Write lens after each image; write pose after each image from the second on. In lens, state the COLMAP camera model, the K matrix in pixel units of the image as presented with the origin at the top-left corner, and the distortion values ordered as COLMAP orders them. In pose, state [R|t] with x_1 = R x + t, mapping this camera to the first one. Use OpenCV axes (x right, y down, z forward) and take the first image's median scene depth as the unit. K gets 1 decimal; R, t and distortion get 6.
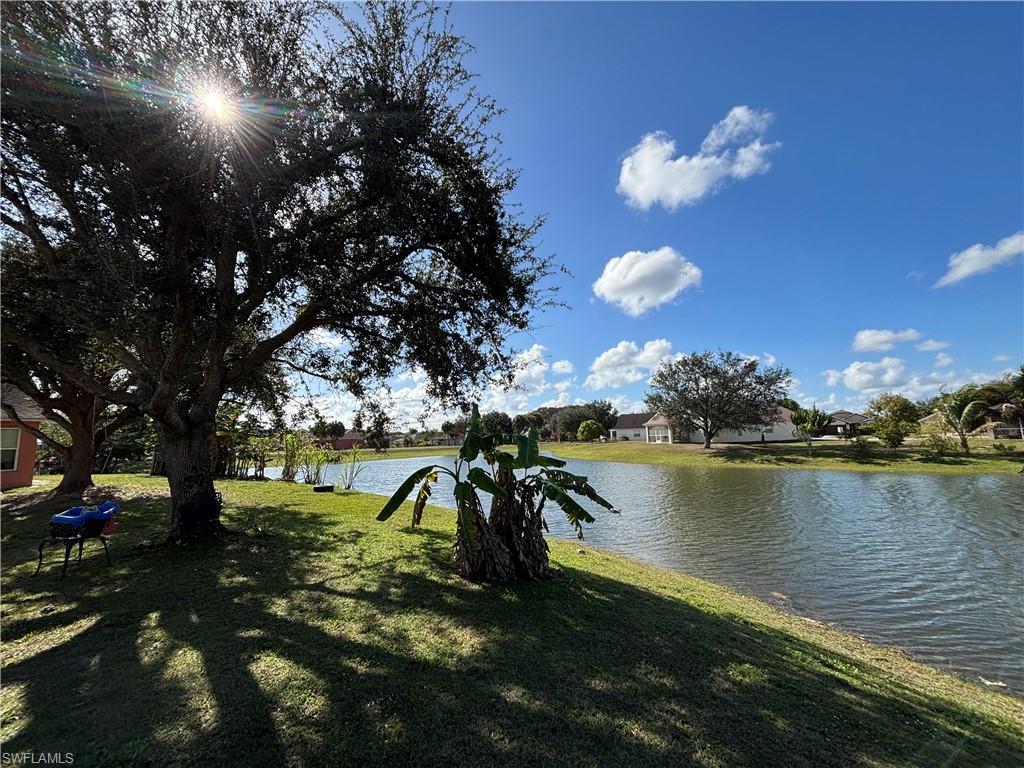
lens RADIAL K [[411.5, 0, 510.4], [0, 411.5, 371.6], [0, 0, 1]] dist [0.000056, 0.000181]
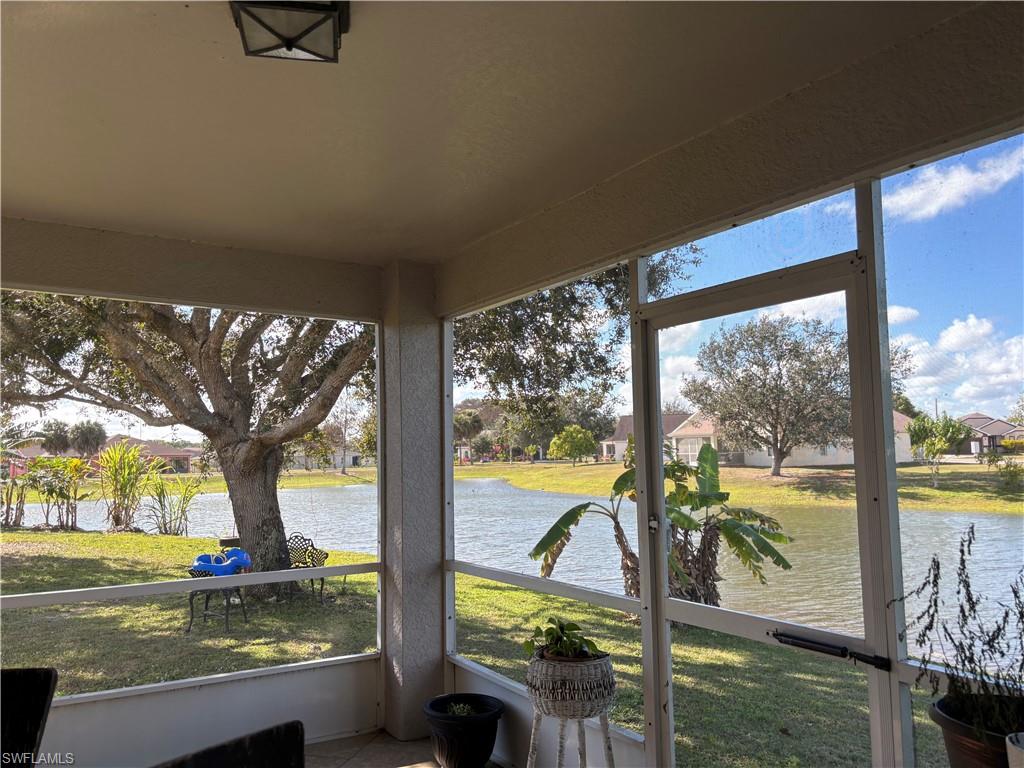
lens RADIAL K [[763.4, 0, 512.0], [0, 763.4, 384.0], [0, 0, 1]] dist [0.008629, 0.003737]
pose [[0.990832, 0.018364, 0.133846, -0.098894], [-0.027425, 0.997431, 0.066174, -0.020538], [-0.132287, -0.069238, 0.988790, -0.089305]]
